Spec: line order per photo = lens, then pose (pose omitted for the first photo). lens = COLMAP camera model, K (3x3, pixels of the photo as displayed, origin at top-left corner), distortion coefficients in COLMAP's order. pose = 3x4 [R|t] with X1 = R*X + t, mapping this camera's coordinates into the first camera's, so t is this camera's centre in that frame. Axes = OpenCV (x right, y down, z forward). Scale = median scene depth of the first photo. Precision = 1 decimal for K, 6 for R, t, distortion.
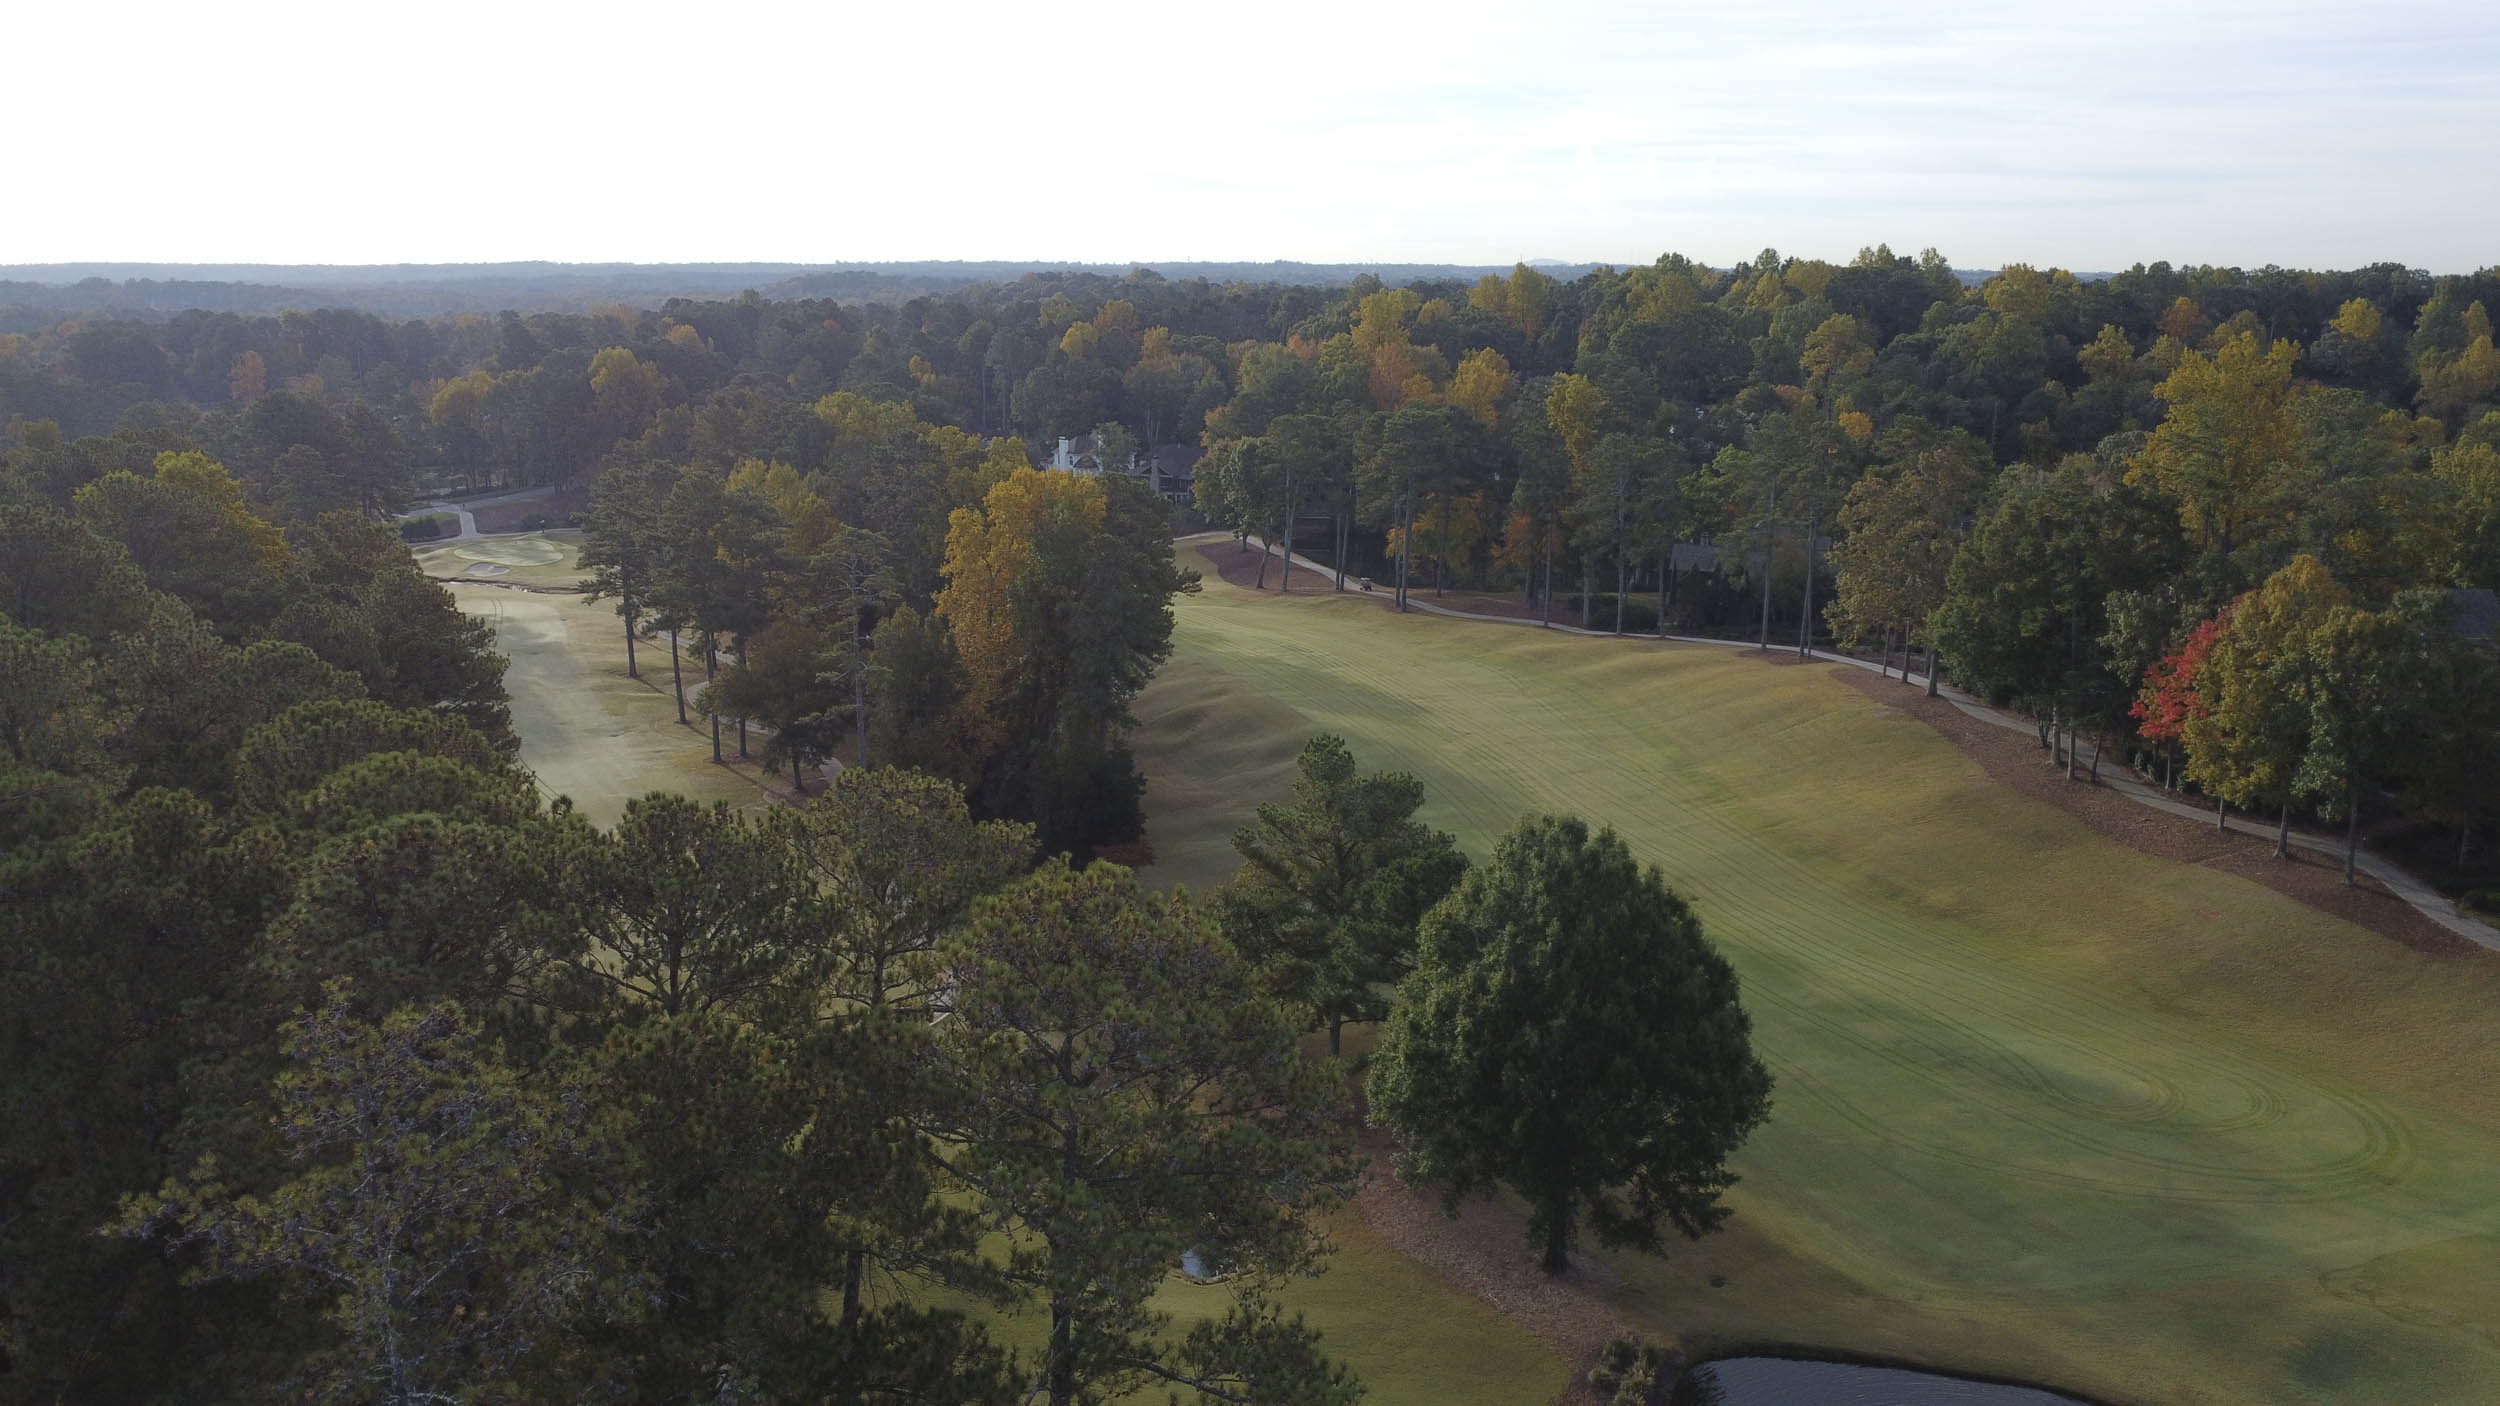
lens RADIAL K [[1808.9, 0, 1238.7], [0, 1808.9, 691.3], [0, 0, 1]] dist [-0.021316, -0.024751]
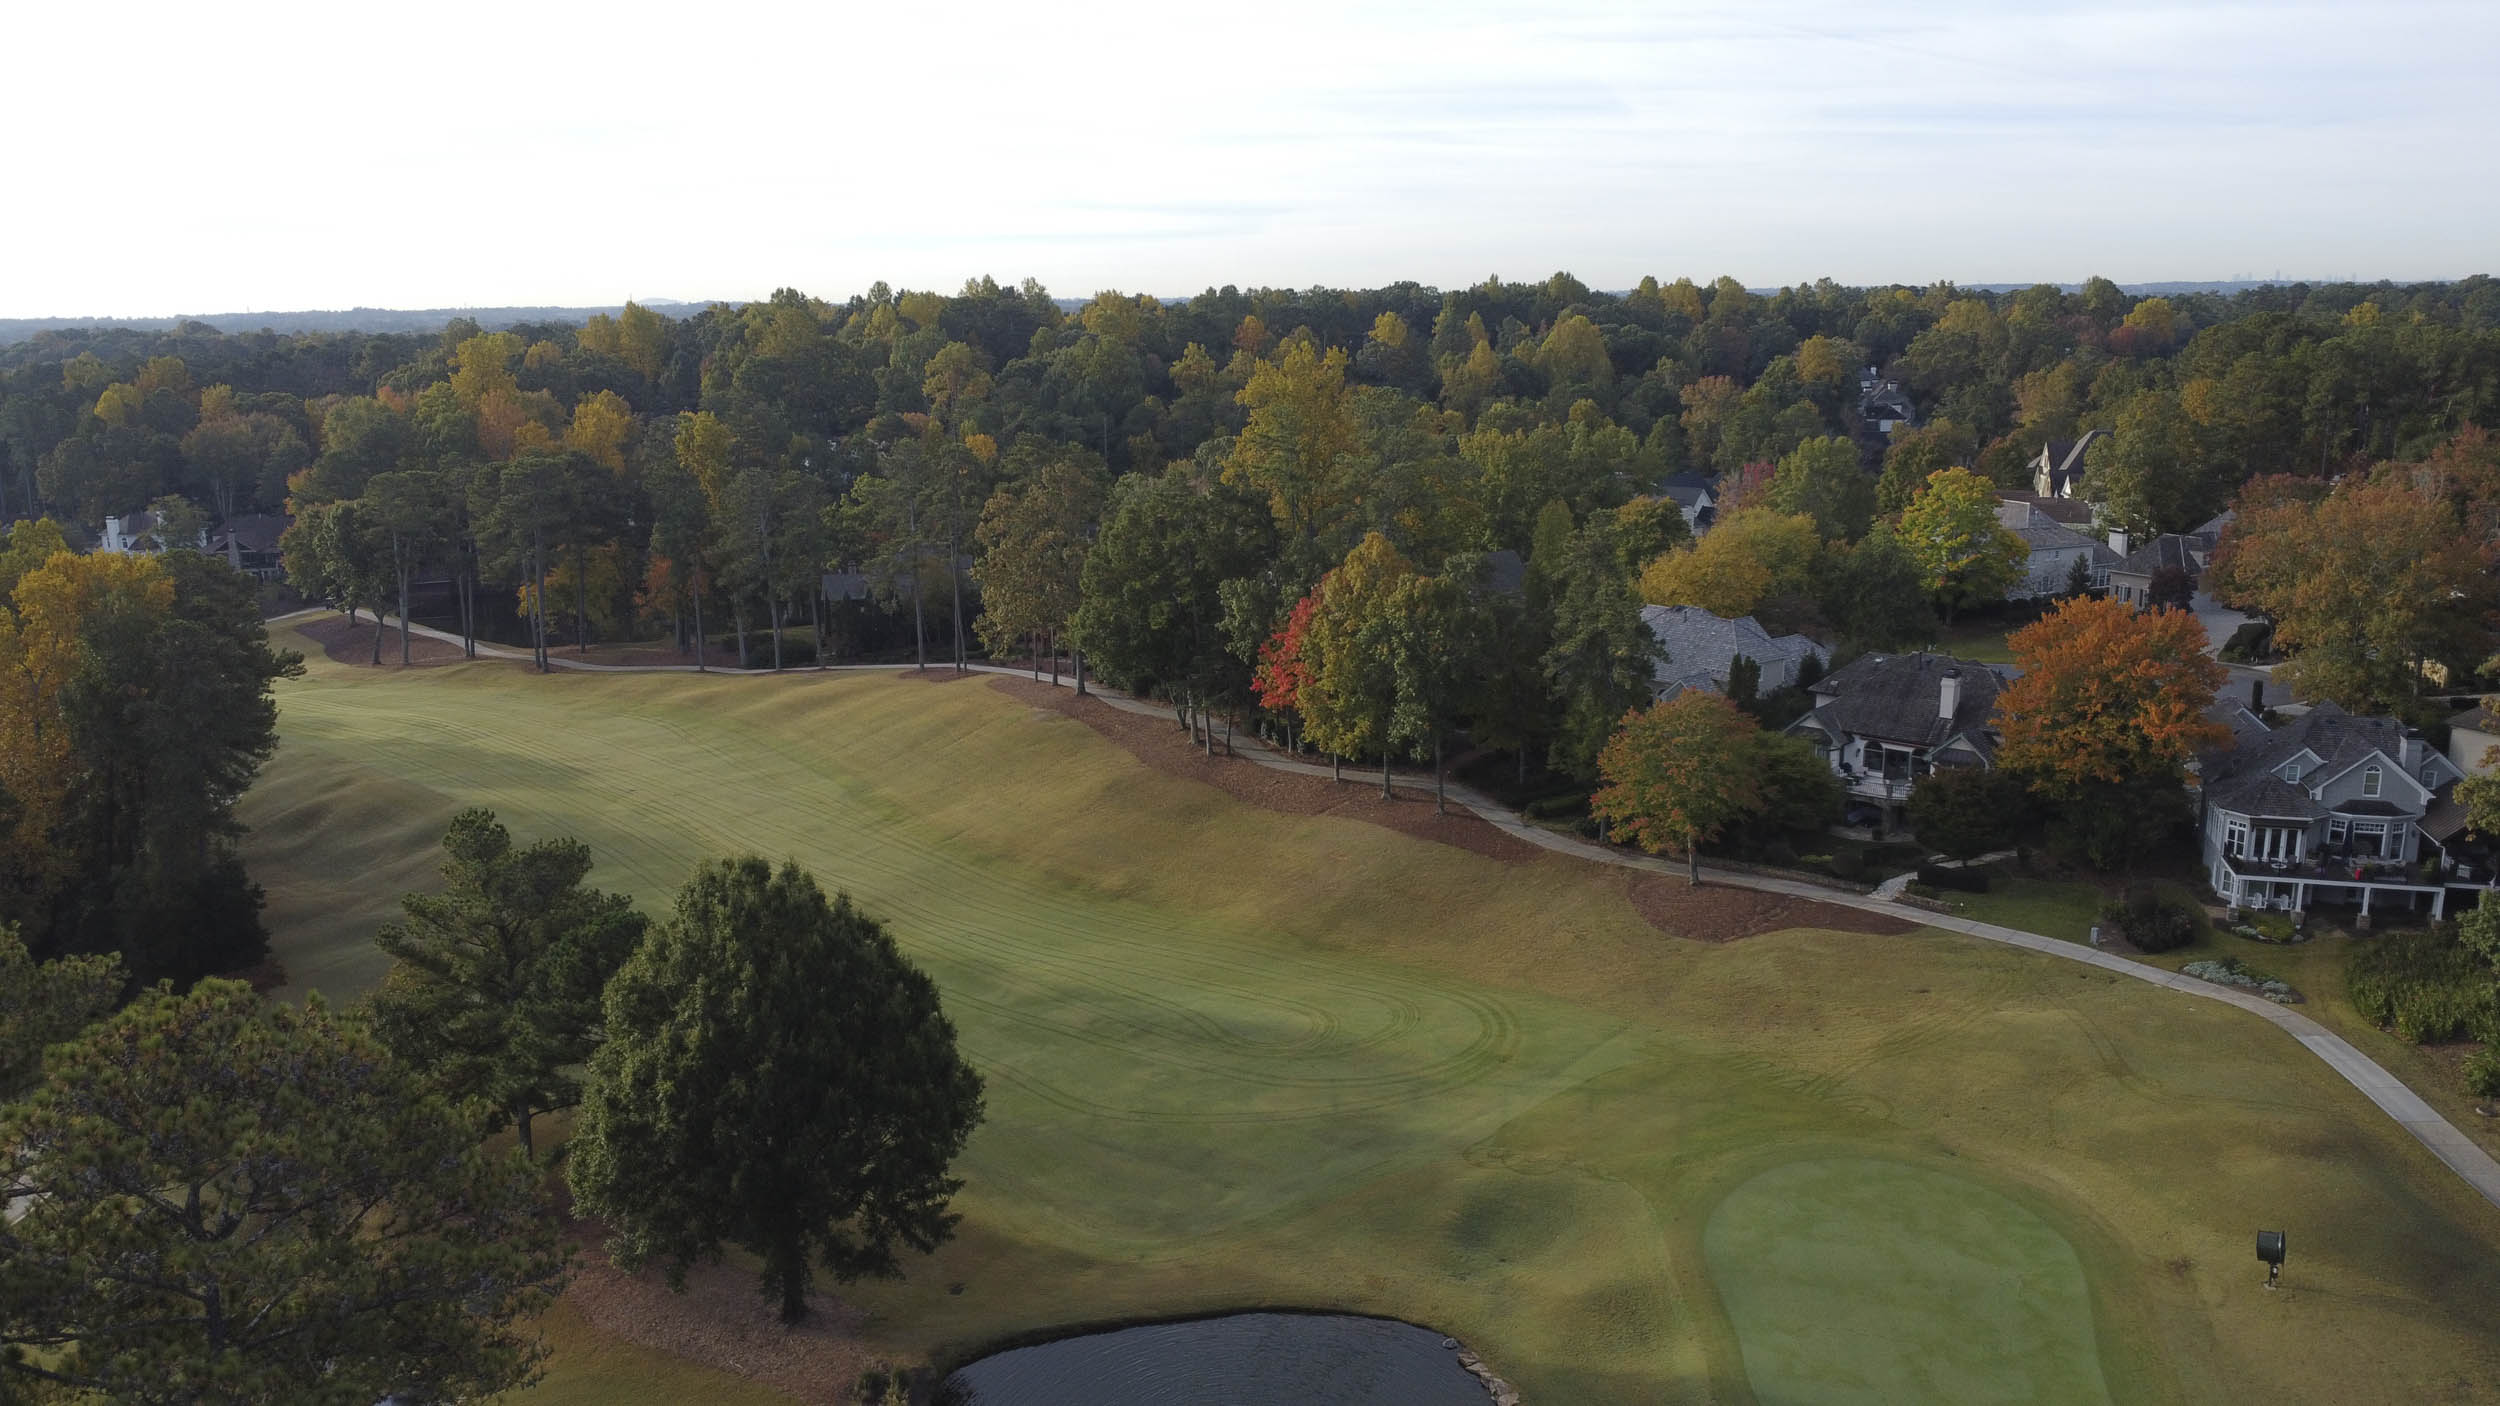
lens RADIAL K [[1808.9, 0, 1238.7], [0, 1808.9, 691.3], [0, 0, 1]] dist [-0.021316, -0.024751]
pose [[0.891670, -0.114703, 0.437913, 0.000949], [0.123097, 0.992351, 0.009279, 0.002195], [-0.435628, 0.045632, 0.898969, 0.002068]]
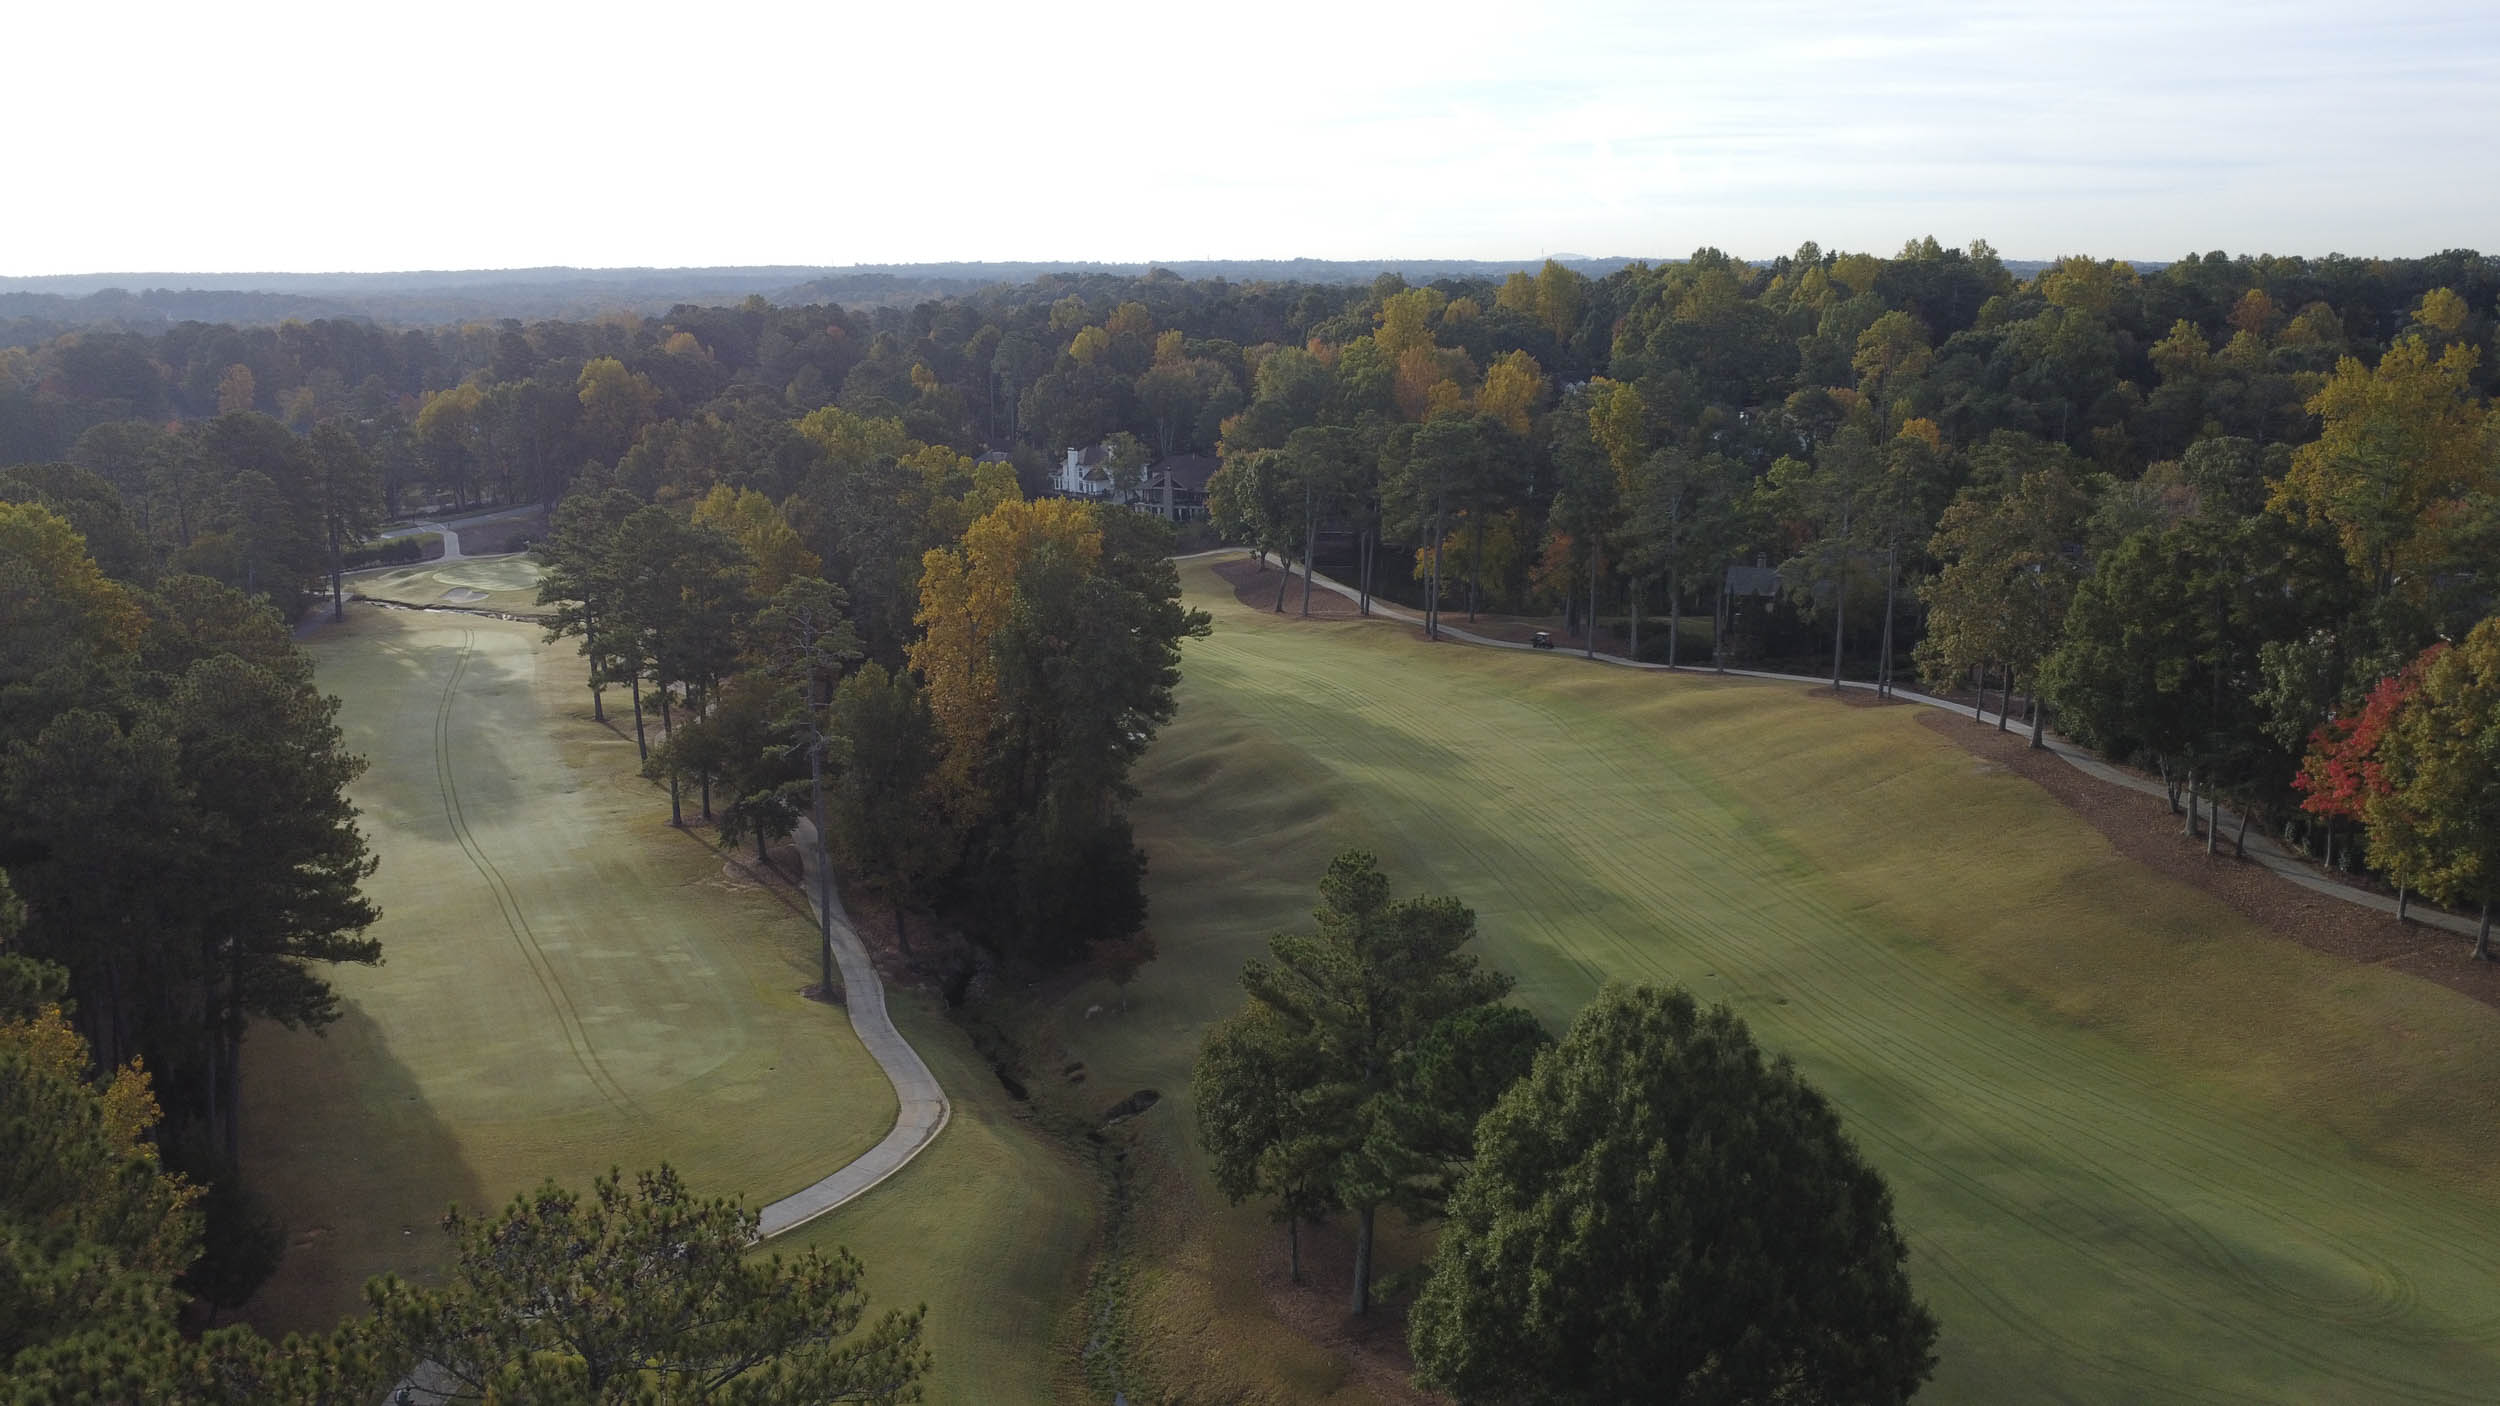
lens RADIAL K [[1808.9, 0, 1238.7], [0, 1808.9, 691.3], [0, 0, 1]] dist [-0.021316, -0.024751]
pose [[0.999886, -0.007871, -0.012920, 0.004537], [0.007885, 0.999968, 0.001030, -0.029581], [0.012912, -0.001132, 0.999916, 0.112960]]
